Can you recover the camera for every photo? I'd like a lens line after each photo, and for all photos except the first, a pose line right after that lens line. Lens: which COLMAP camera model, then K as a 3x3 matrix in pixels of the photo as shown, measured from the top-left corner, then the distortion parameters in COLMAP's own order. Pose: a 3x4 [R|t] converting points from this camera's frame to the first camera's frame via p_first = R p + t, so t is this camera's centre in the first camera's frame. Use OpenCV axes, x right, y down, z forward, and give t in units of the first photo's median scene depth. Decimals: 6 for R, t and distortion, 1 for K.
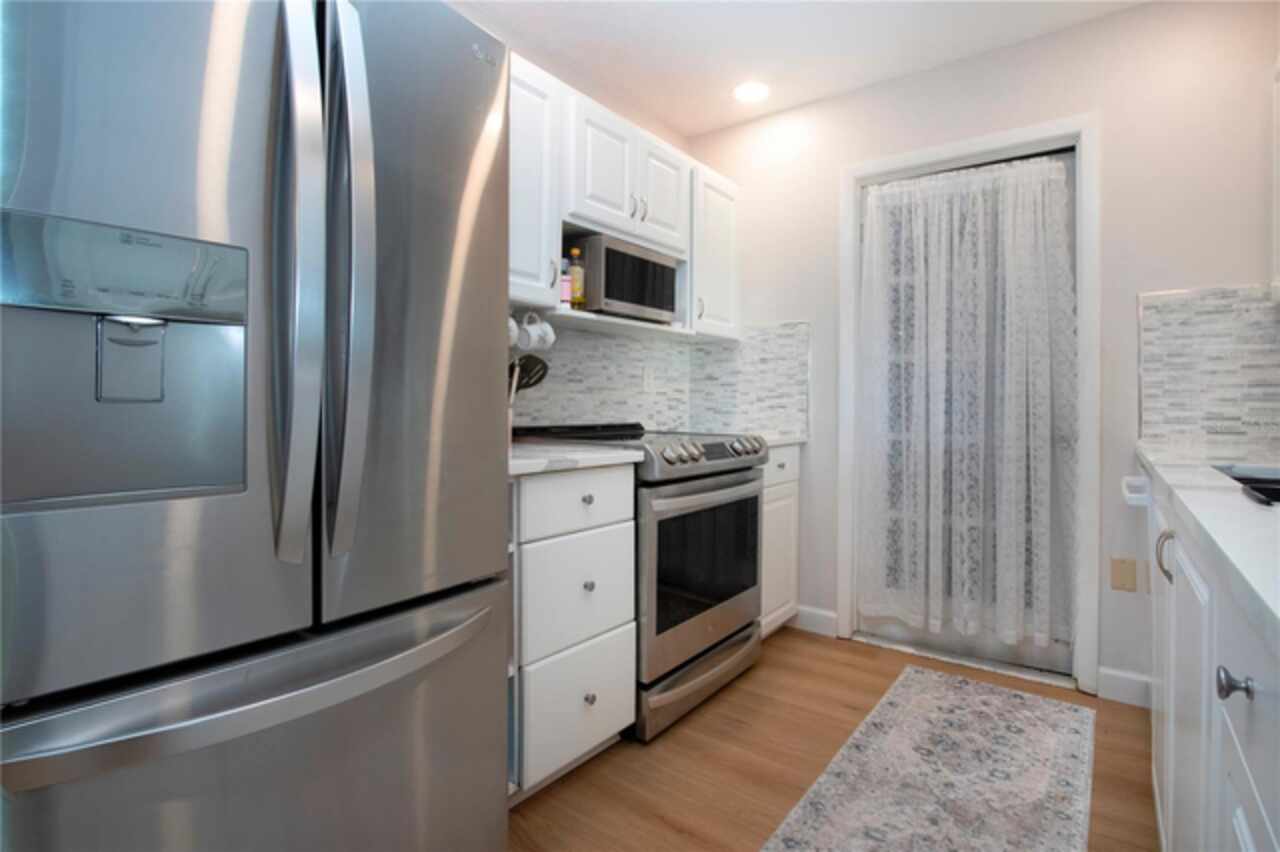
lens RADIAL K [[621.9, 0, 641.6], [0, 621.9, 403.9], [0, 0, 1]] dist [-0.001199, -0.000371]
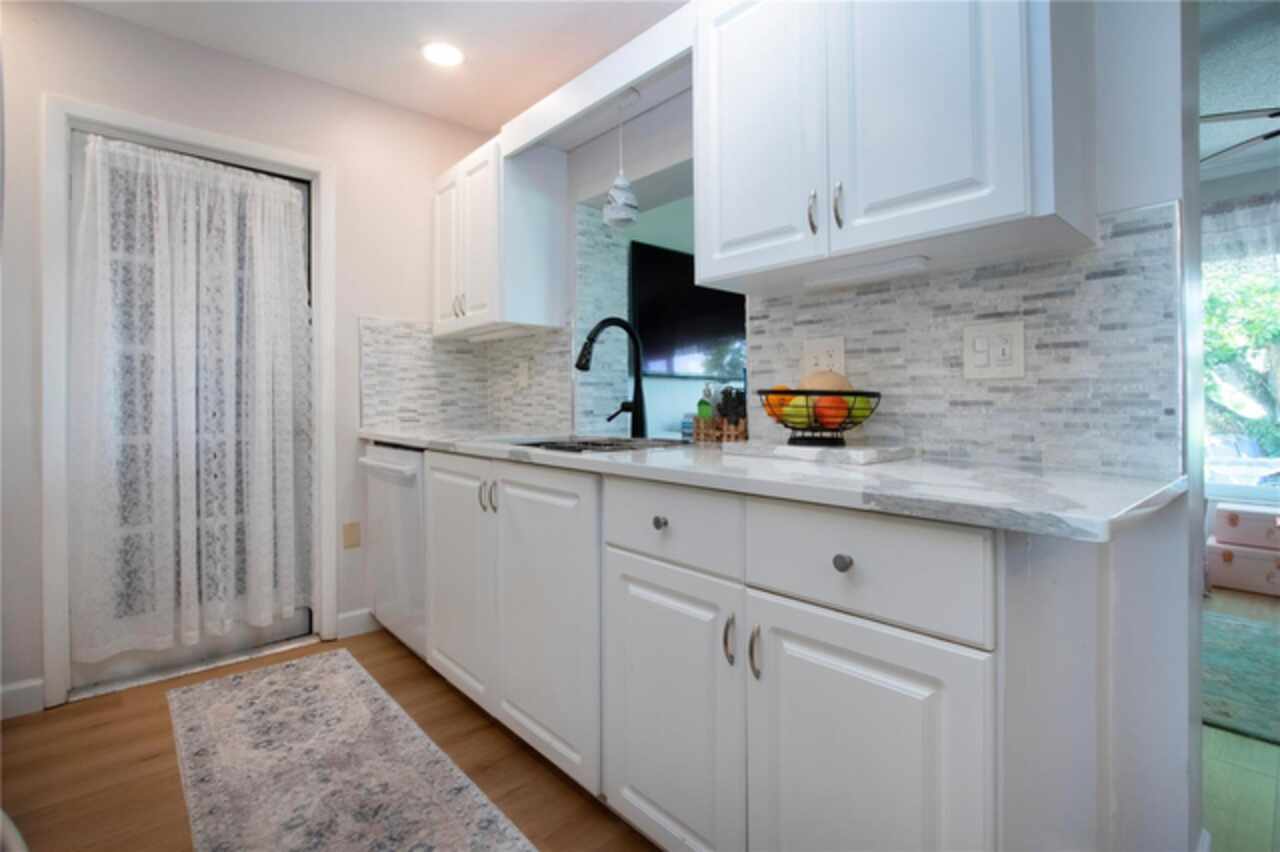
lens RADIAL K [[623.4, 0, 641.1], [0, 623.4, 401.8], [0, 0, 1]] dist [0.002339, 0.000328]
pose [[0.203190, -0.003758, 0.979132, -0.361234], [0.002796, 0.999991, 0.003258, -0.001210], [-0.979135, 0.002076, 0.203198, 0.163419]]
